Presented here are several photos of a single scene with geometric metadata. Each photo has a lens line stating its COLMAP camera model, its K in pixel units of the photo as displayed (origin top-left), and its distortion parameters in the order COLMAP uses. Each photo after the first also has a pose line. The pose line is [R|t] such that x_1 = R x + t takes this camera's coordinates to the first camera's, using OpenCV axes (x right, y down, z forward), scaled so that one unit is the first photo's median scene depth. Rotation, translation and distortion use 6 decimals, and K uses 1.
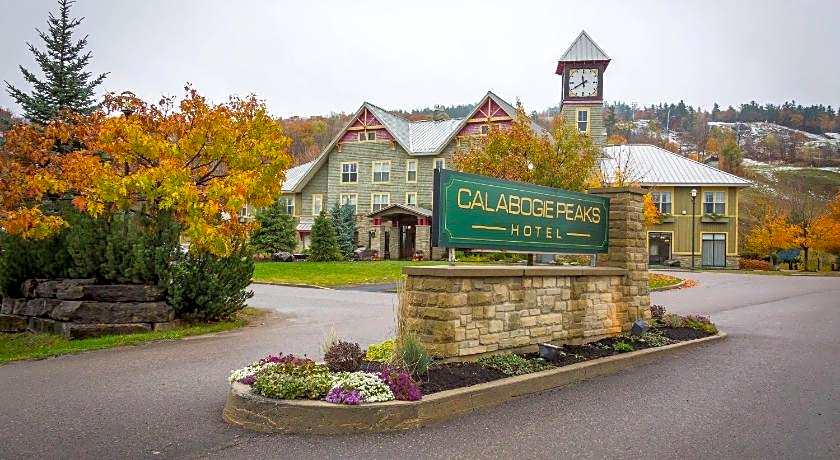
lens RADIAL K [[664.8, 0, 420.0], [0, 664.8, 230.0], [0, 0, 1]] dist [0.004183, 0.000744]
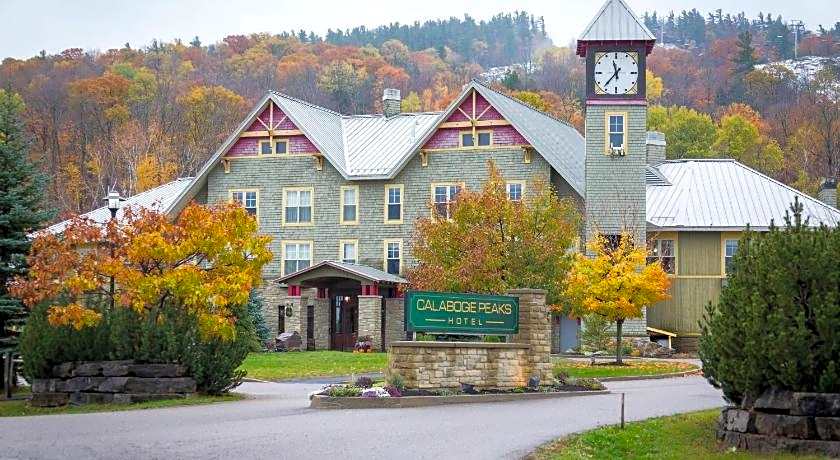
lens RADIAL K [[1532.4, 0, 420.0], [0, 1532.4, 230.0], [0, 0, 1]] dist [0.029363, 0.028058]
pose [[0.998704, -0.009613, 0.049983, -0.021269], [0.011556, 0.999183, -0.038732, -0.013171], [-0.049569, 0.039260, 0.997999, -0.474643]]
